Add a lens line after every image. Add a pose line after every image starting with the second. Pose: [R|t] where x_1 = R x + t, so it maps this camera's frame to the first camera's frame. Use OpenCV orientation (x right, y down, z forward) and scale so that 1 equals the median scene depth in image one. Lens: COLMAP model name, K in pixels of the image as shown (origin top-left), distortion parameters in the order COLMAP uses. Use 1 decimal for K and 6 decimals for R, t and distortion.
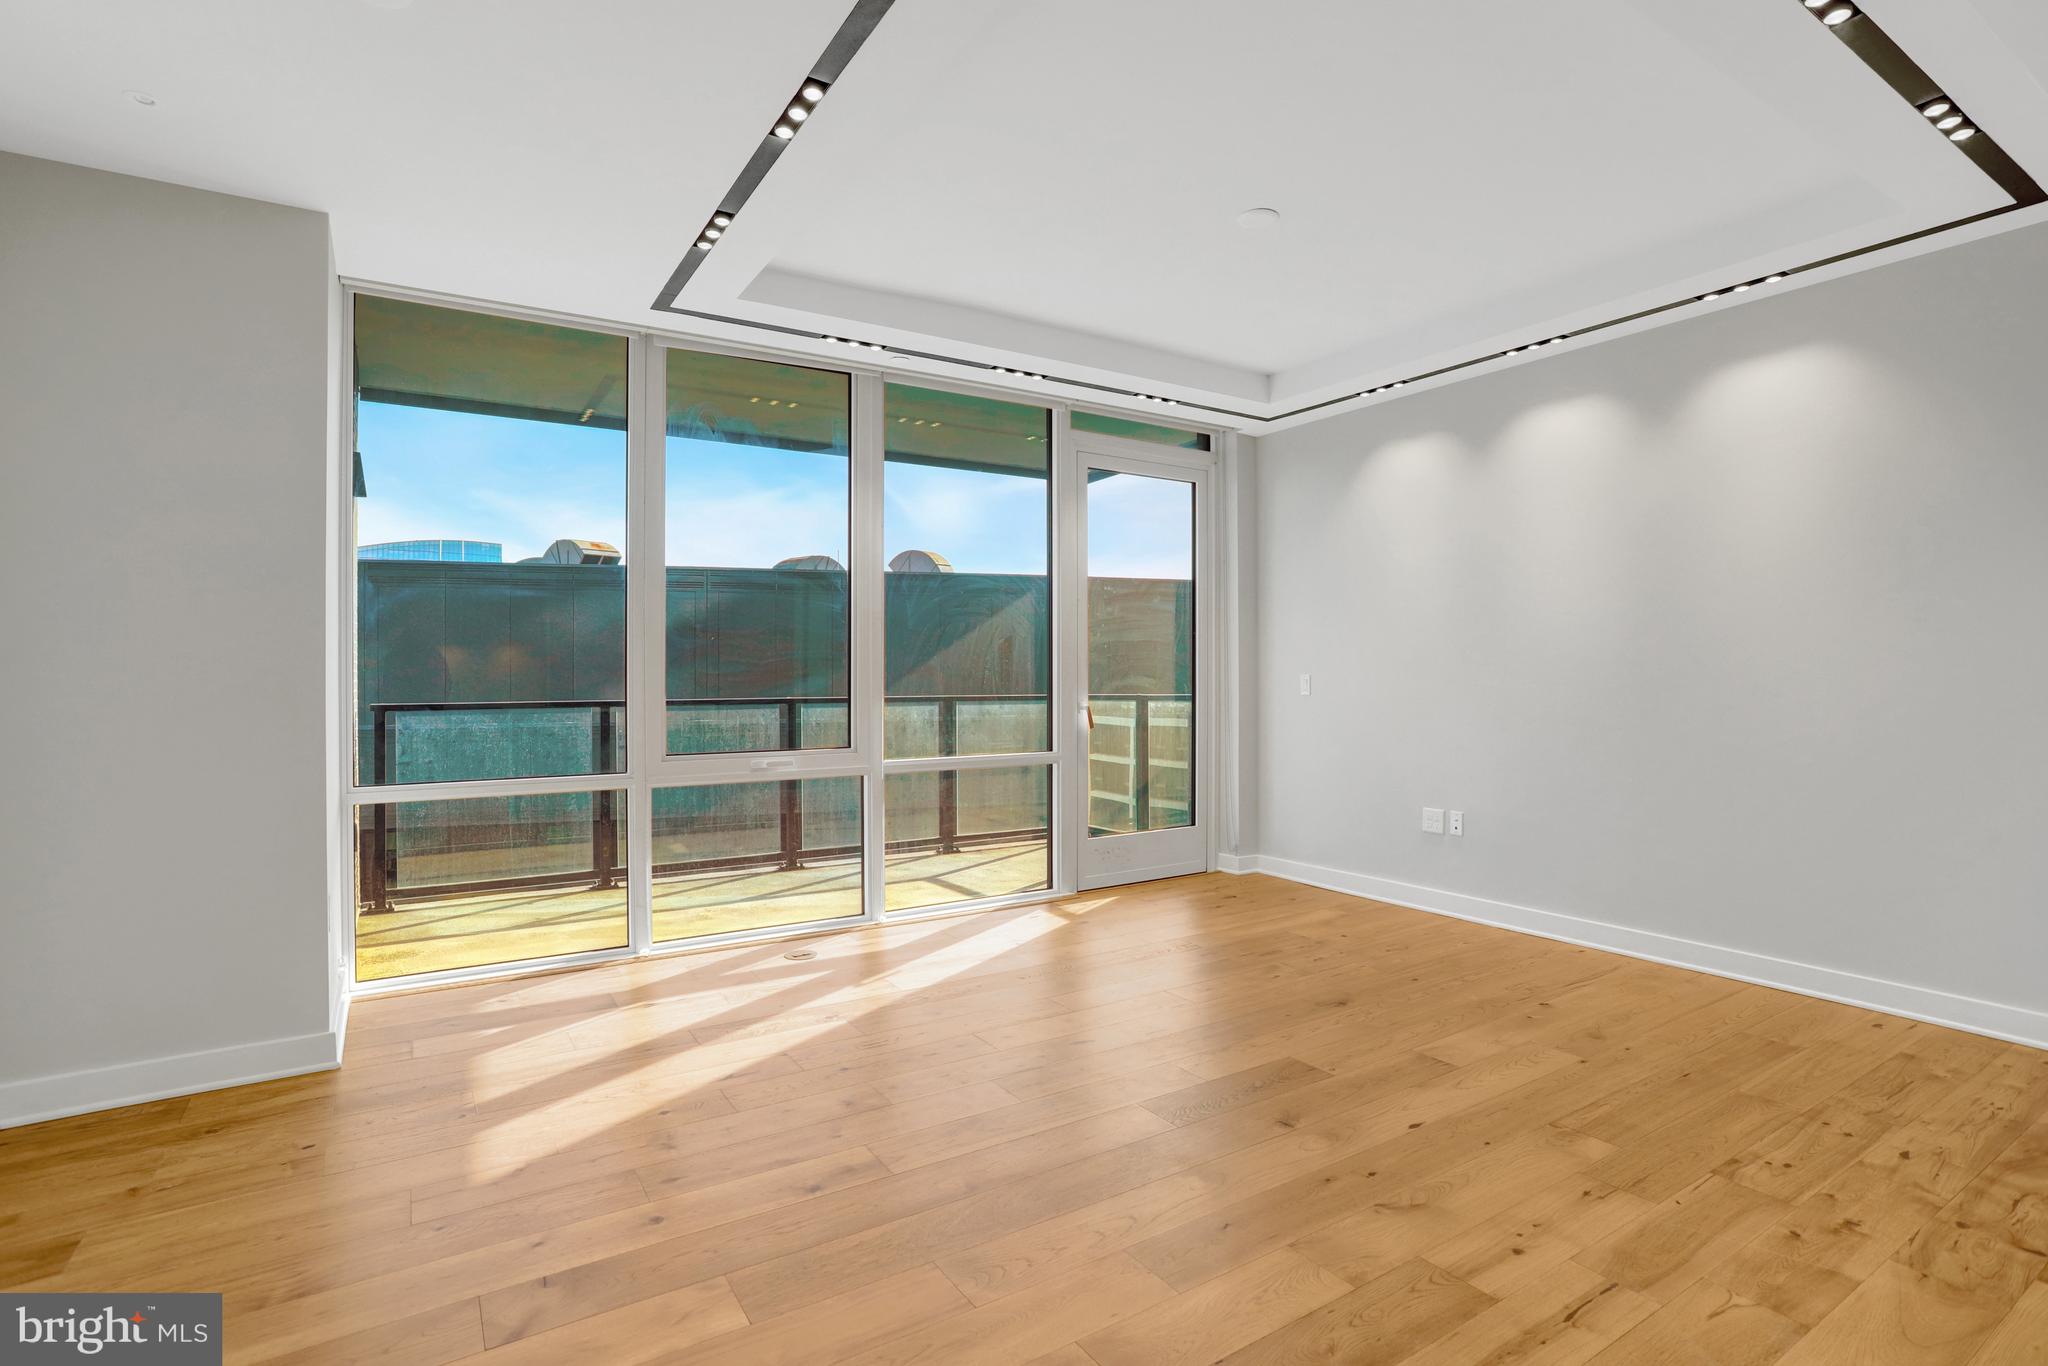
lens RADIAL K [[997.1, 0, 1029.5], [0, 997.1, 689.5], [0, 0, 1]] dist [-0.055867, 0.026236]
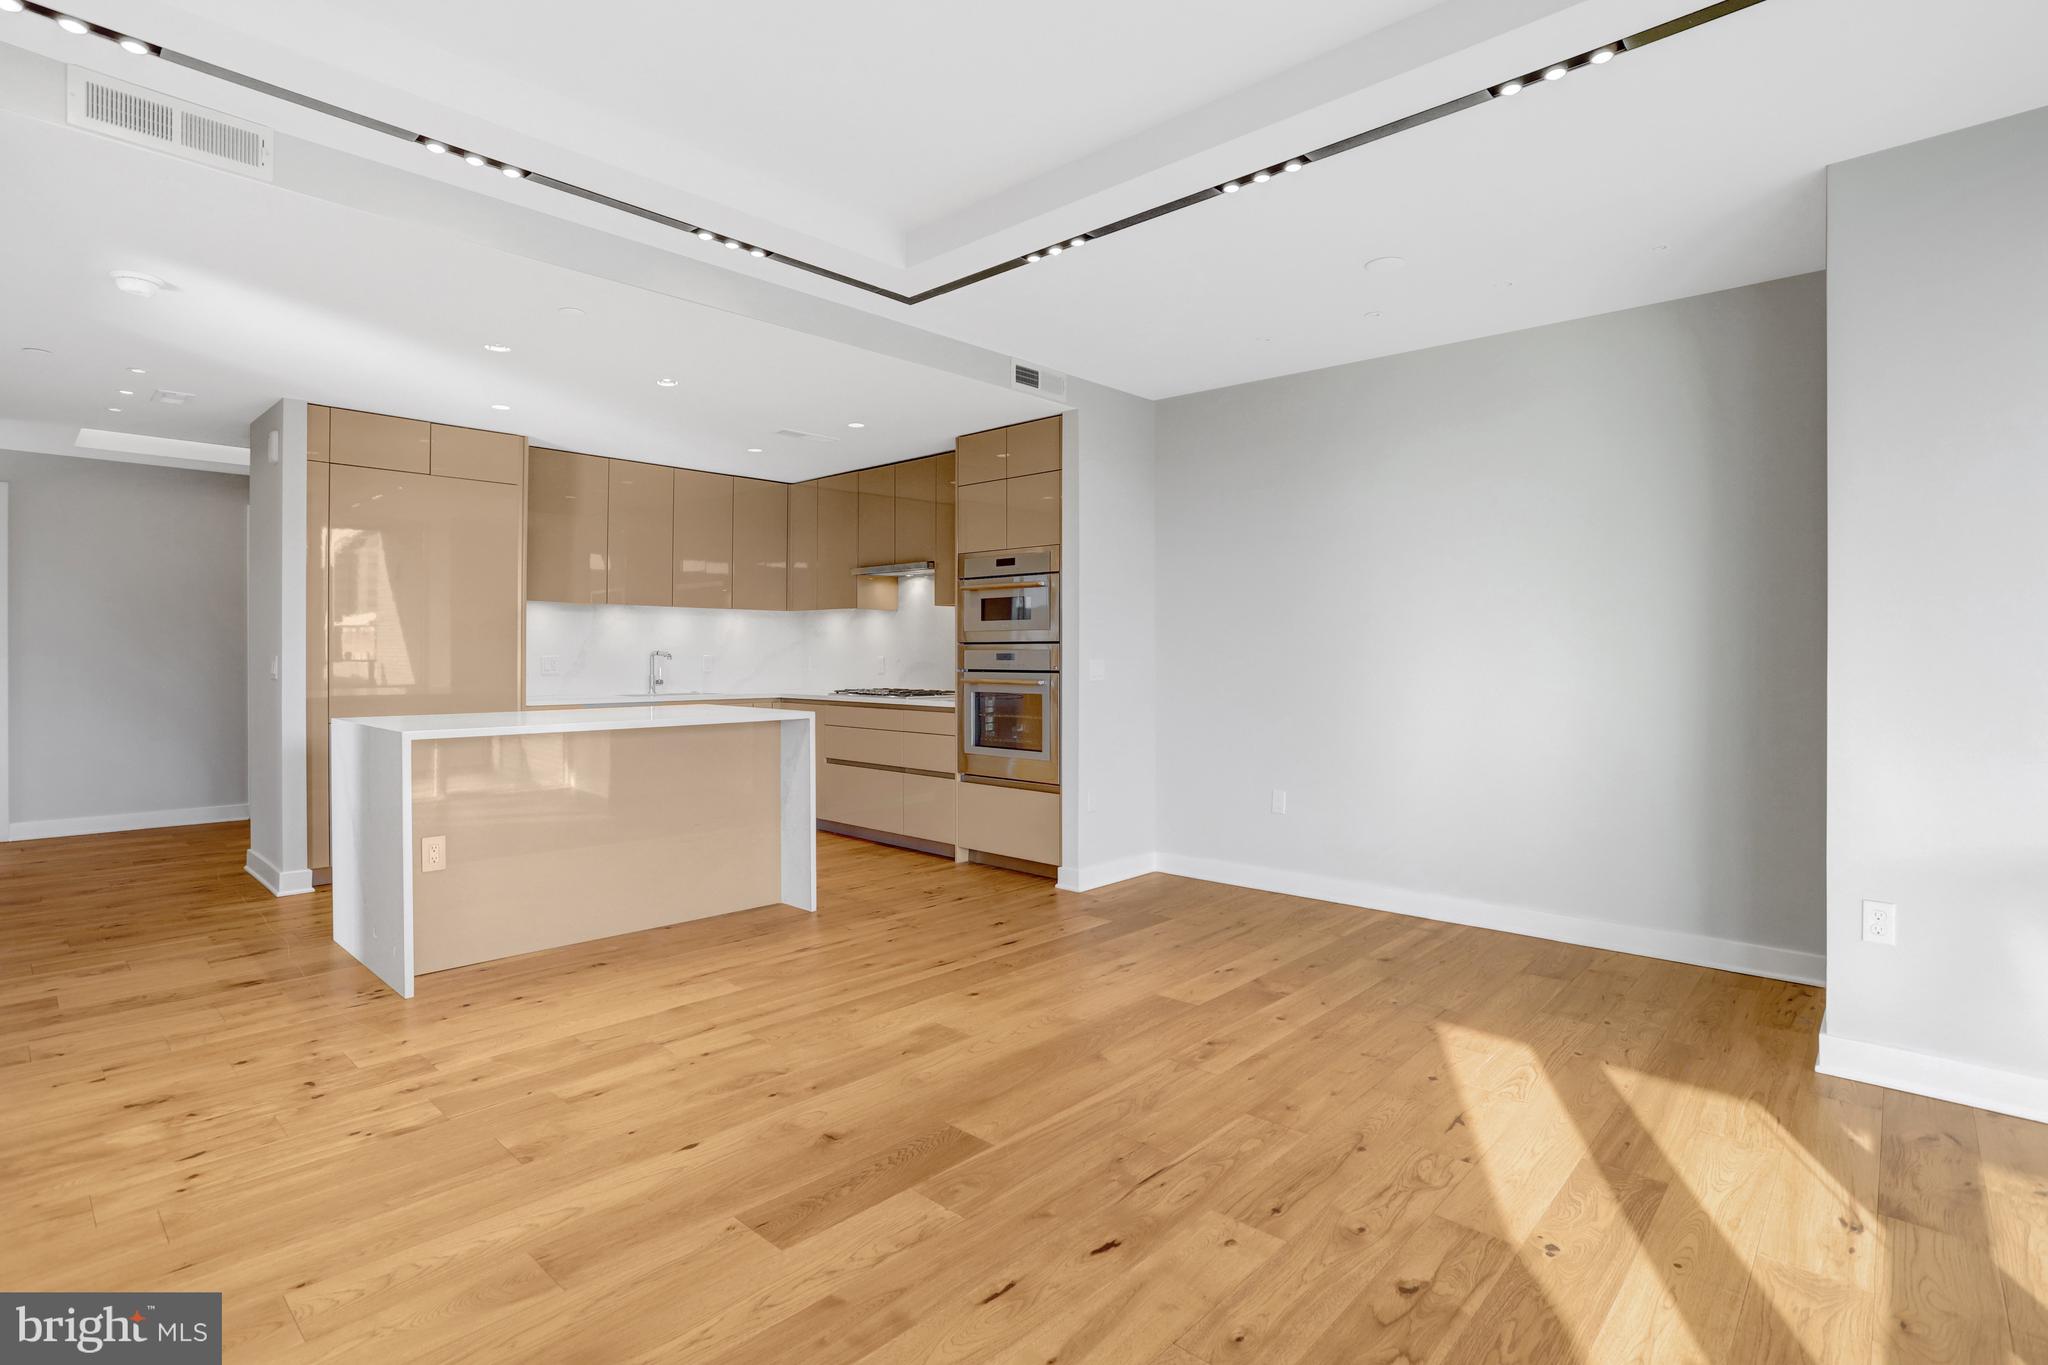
lens RADIAL K [[1025.3, 0, 1015.4], [0, 1025.3, 655.3], [0, 0, 1]] dist [-0.054018, 0.044857]
pose [[-0.969037, 0.000812, -0.246914, 0.193436], [-0.004684, 0.999754, 0.021672, -0.023465], [0.246871, 0.022157, -0.968795, 1.162750]]
